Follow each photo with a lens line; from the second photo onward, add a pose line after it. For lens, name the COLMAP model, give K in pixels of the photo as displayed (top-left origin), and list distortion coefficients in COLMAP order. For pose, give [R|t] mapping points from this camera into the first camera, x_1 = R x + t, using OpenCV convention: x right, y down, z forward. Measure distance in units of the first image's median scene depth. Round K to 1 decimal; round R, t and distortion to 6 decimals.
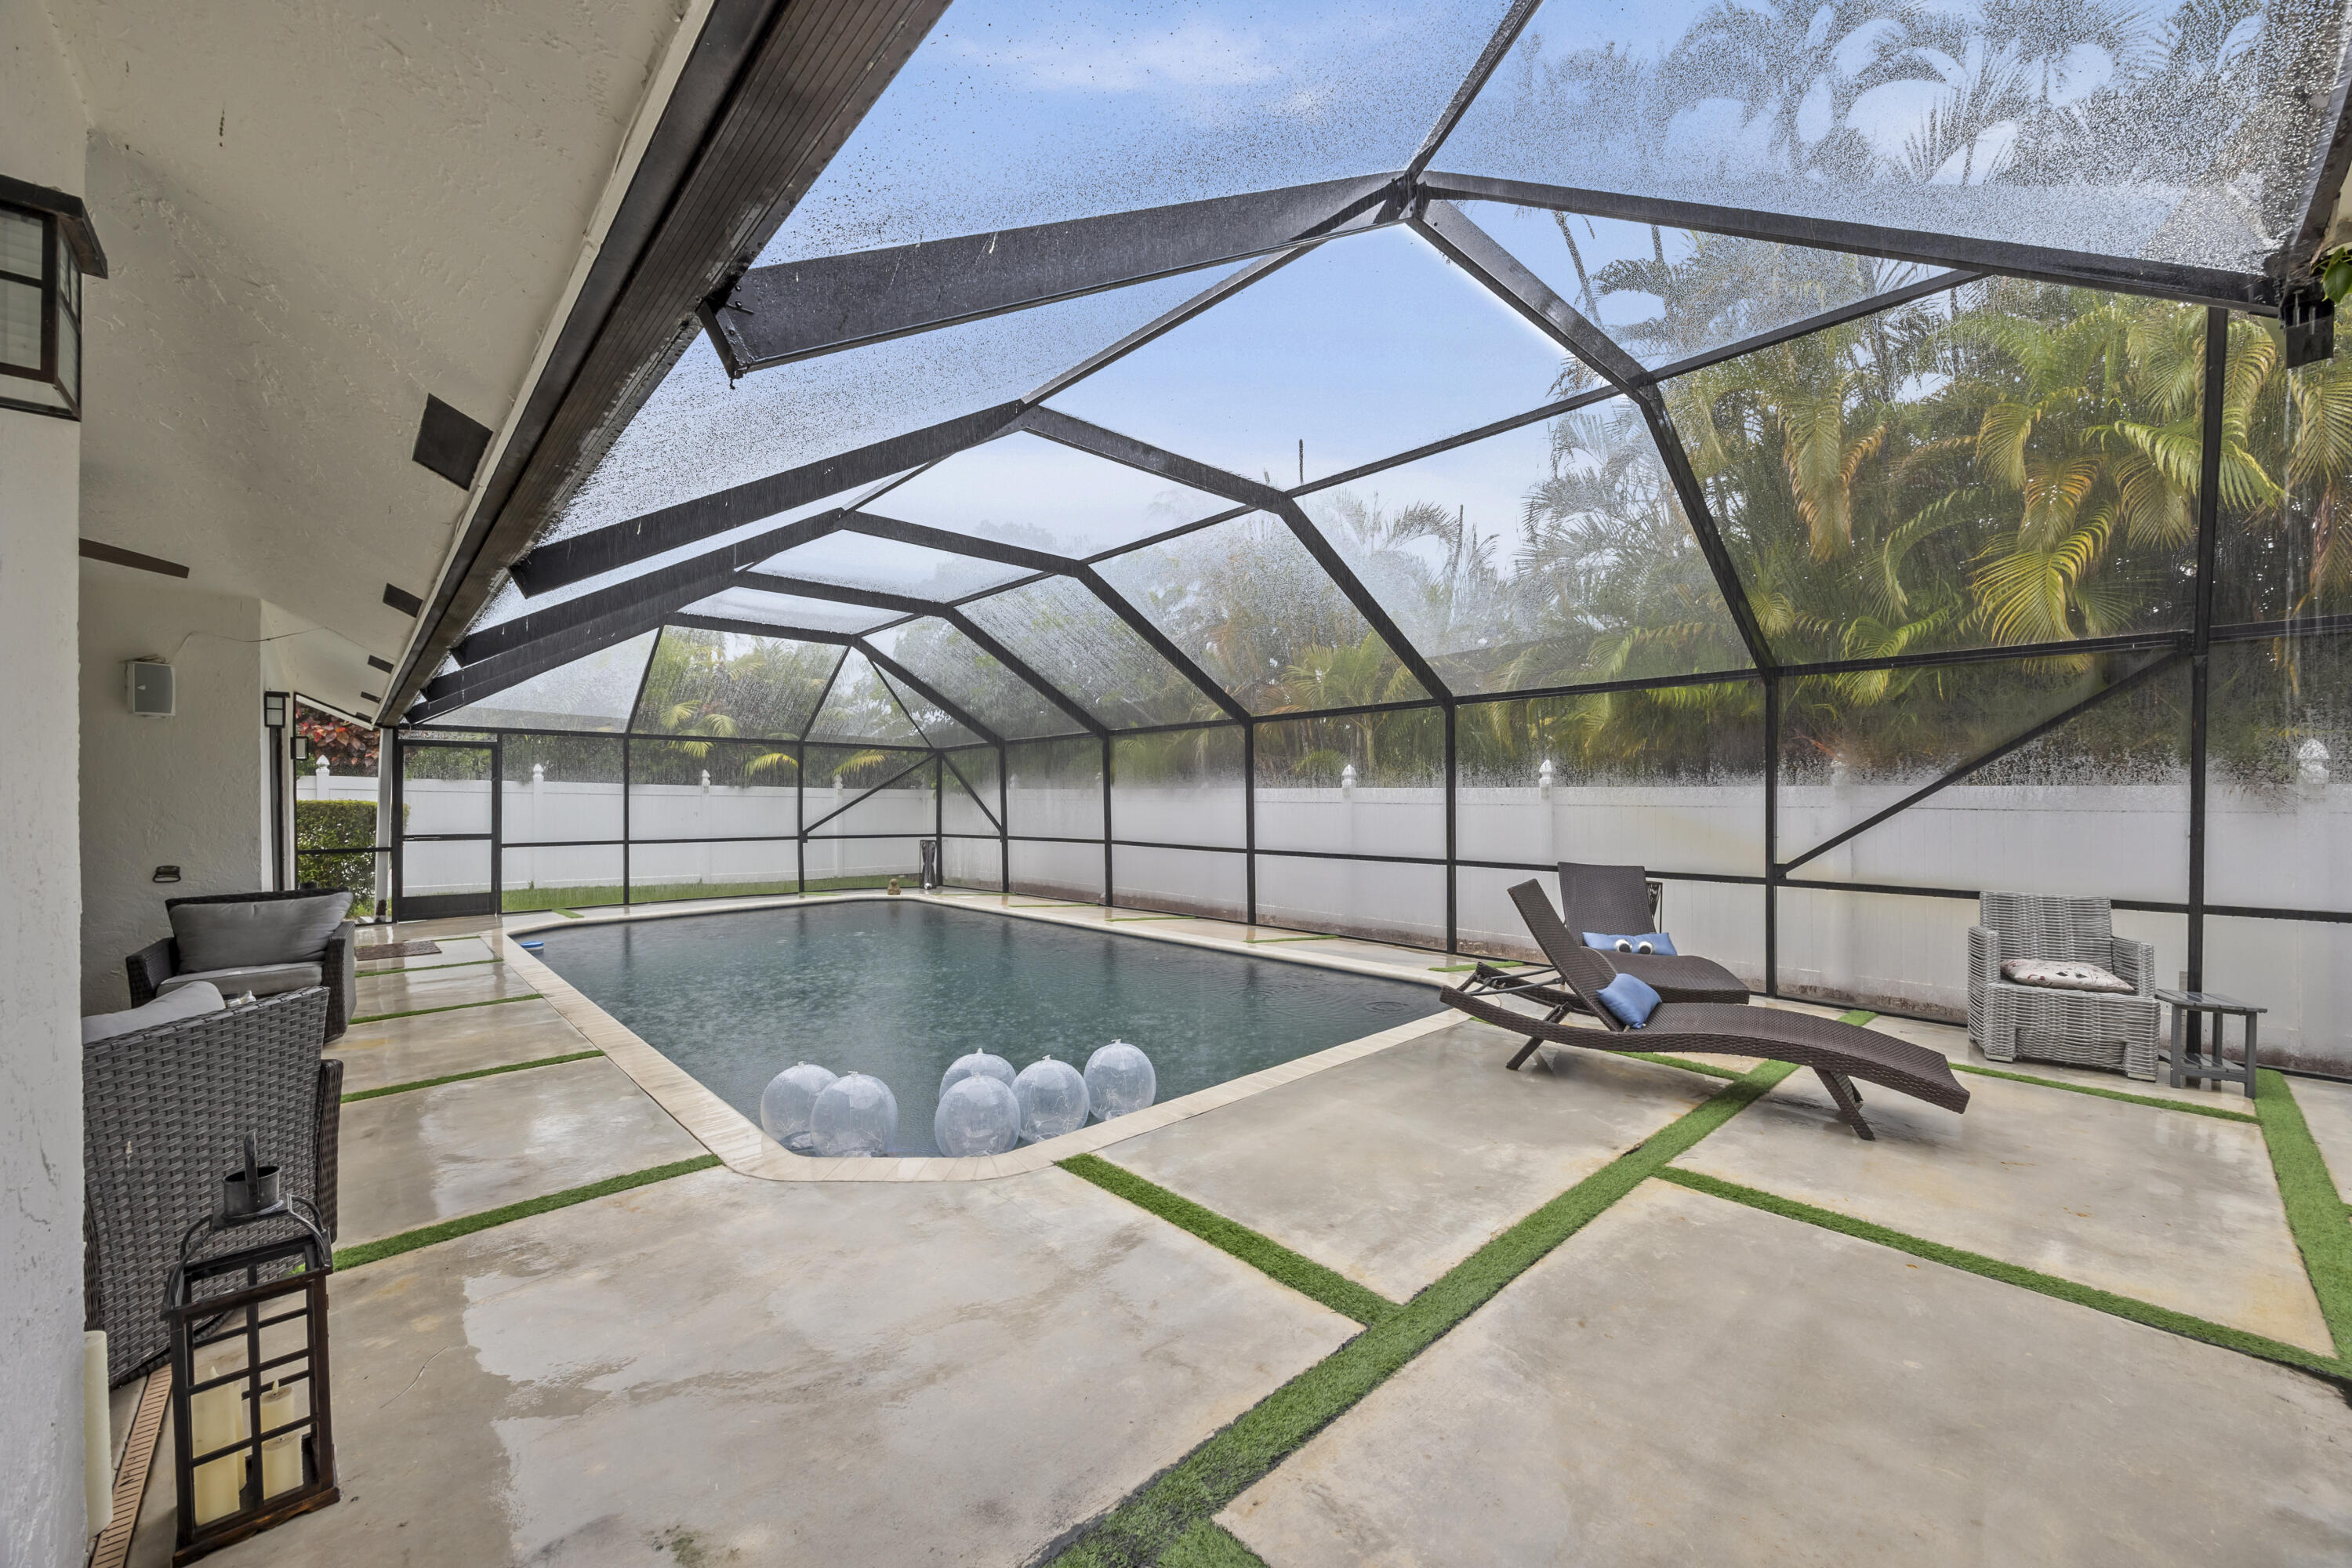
lens RADIAL K [[900.8, 0, 1157.2], [0, 900.8, 804.2], [0, 0, 1]] dist [-0.000409, 0.000367]
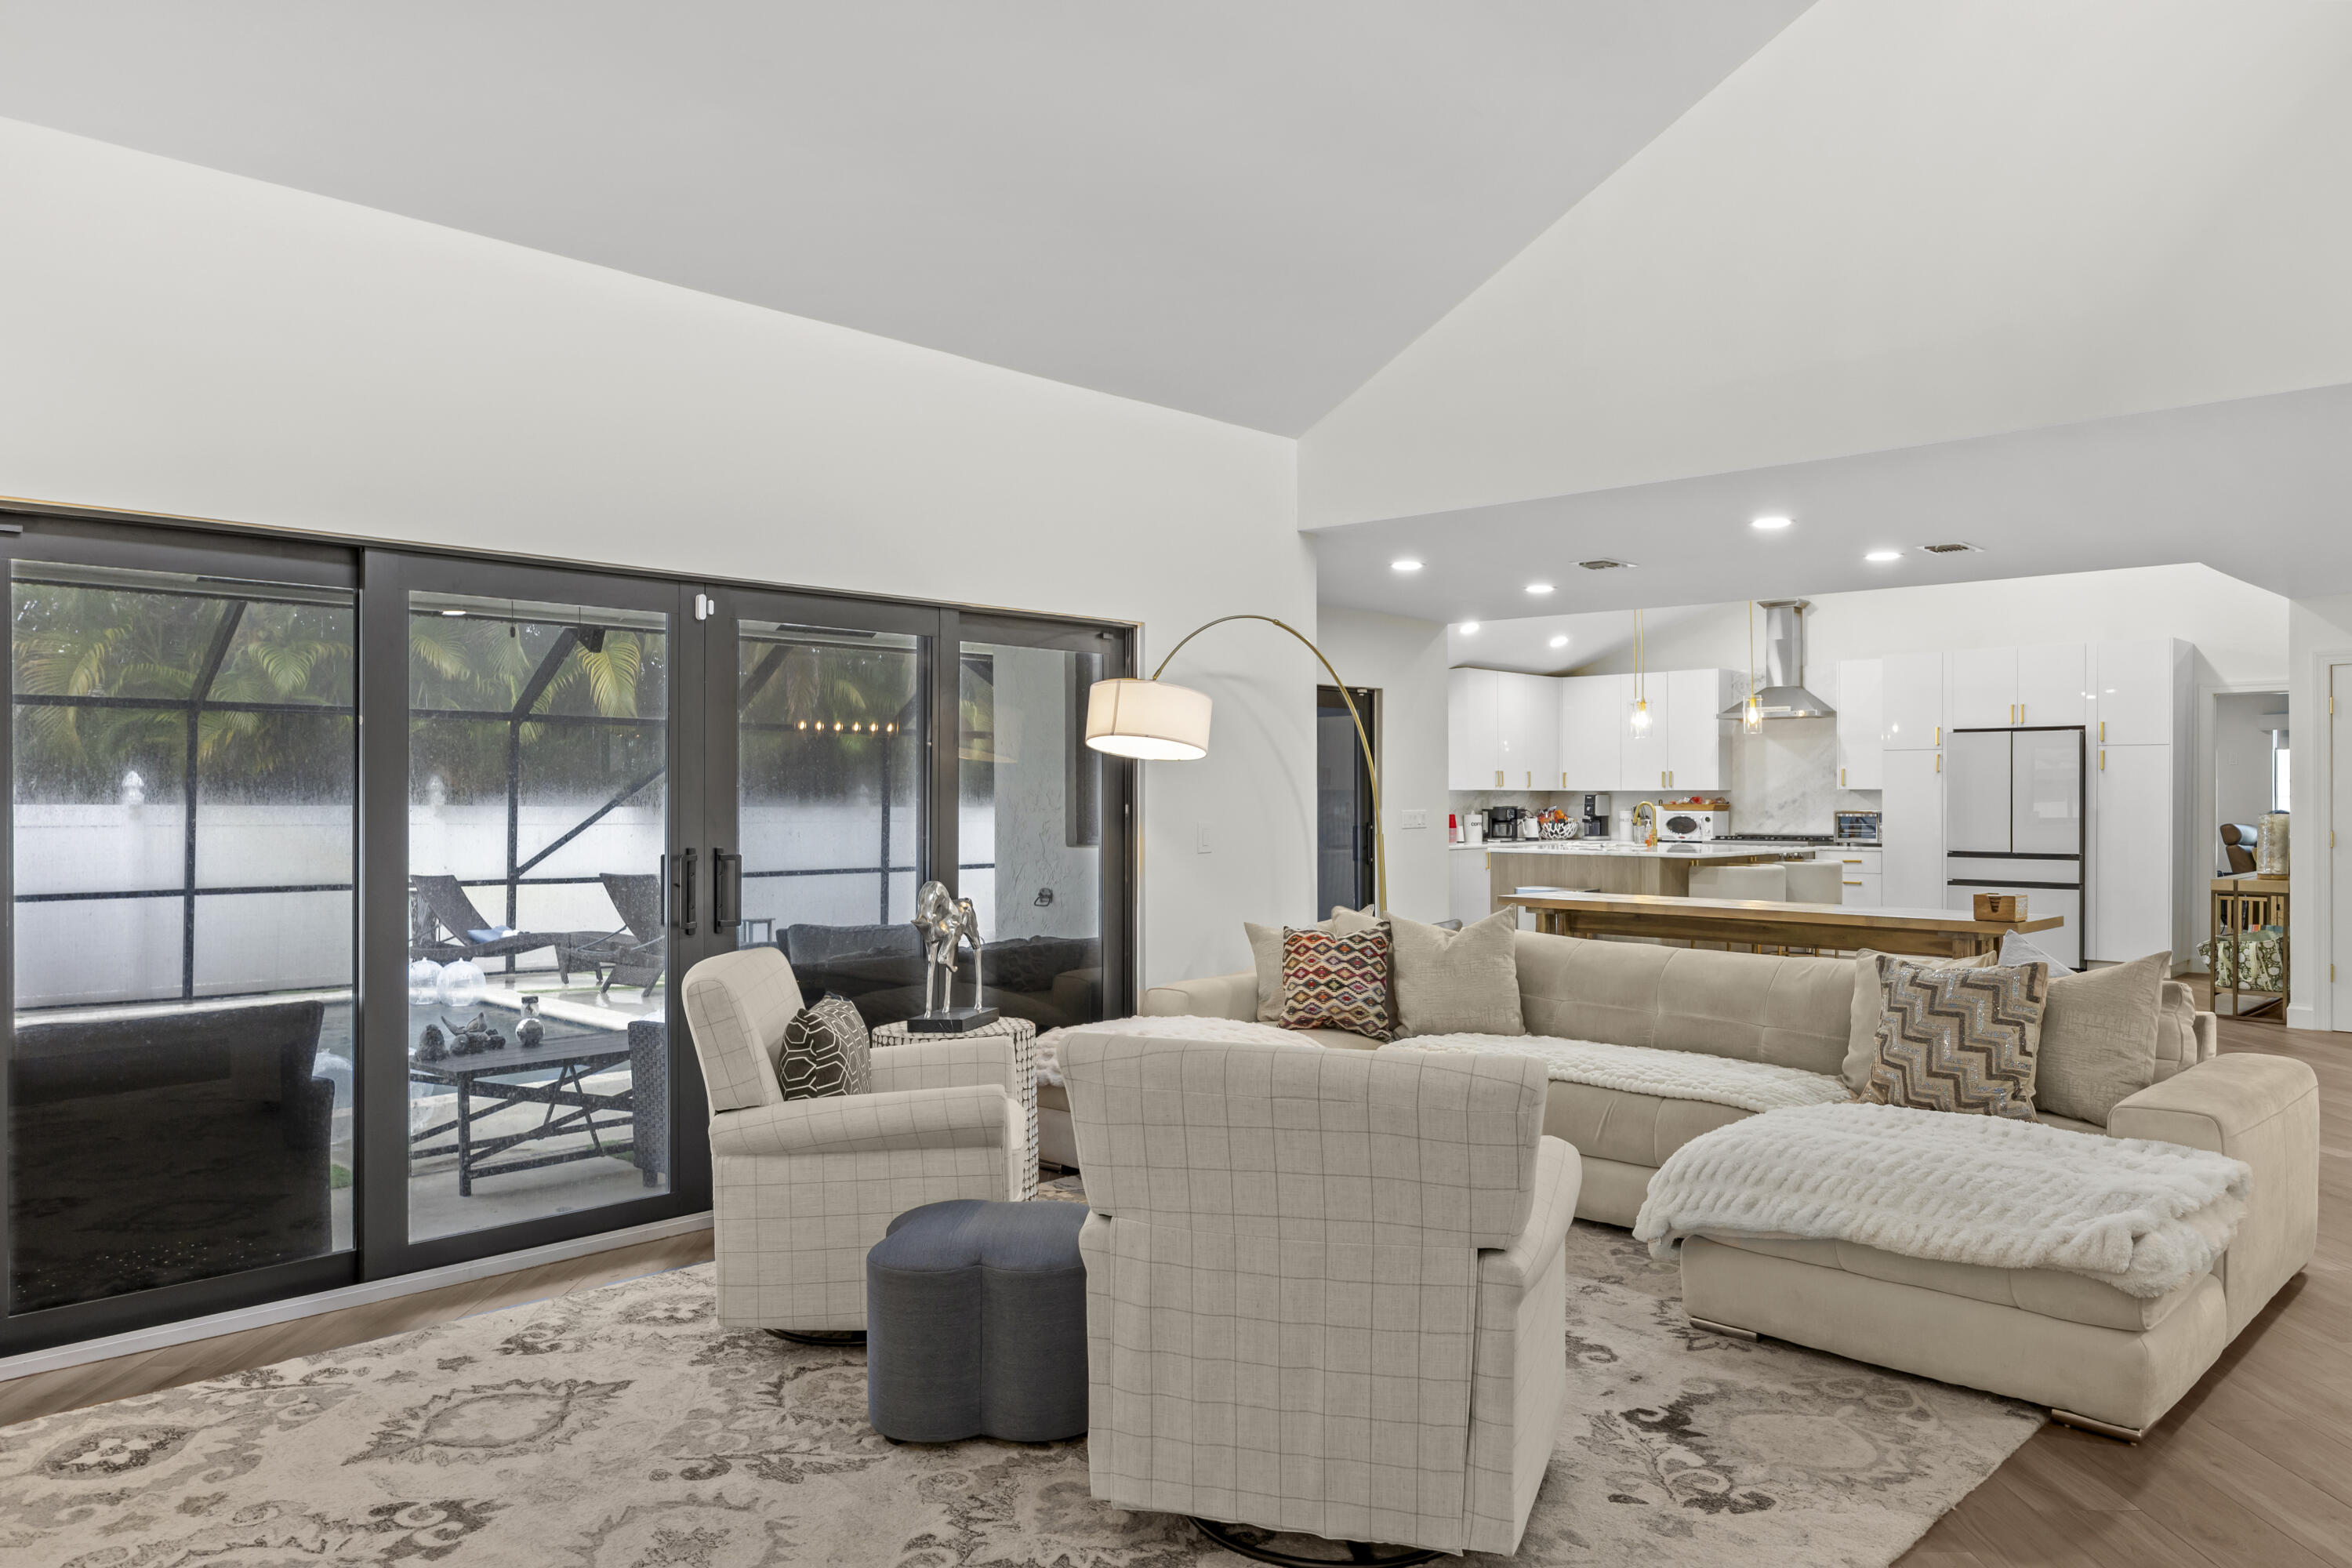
lens RADIAL K [[1583.0, 0, 1208.0], [0, 1583.0, 797.1], [0, 0, 1]] dist [0.005276, -0.000278]
pose [[-0.088358, 0.002568, 0.996085, -2.041102], [0.005076, 0.999985, -0.002128, -0.029859], [-0.996076, 0.004868, -0.088370, 0.196169]]
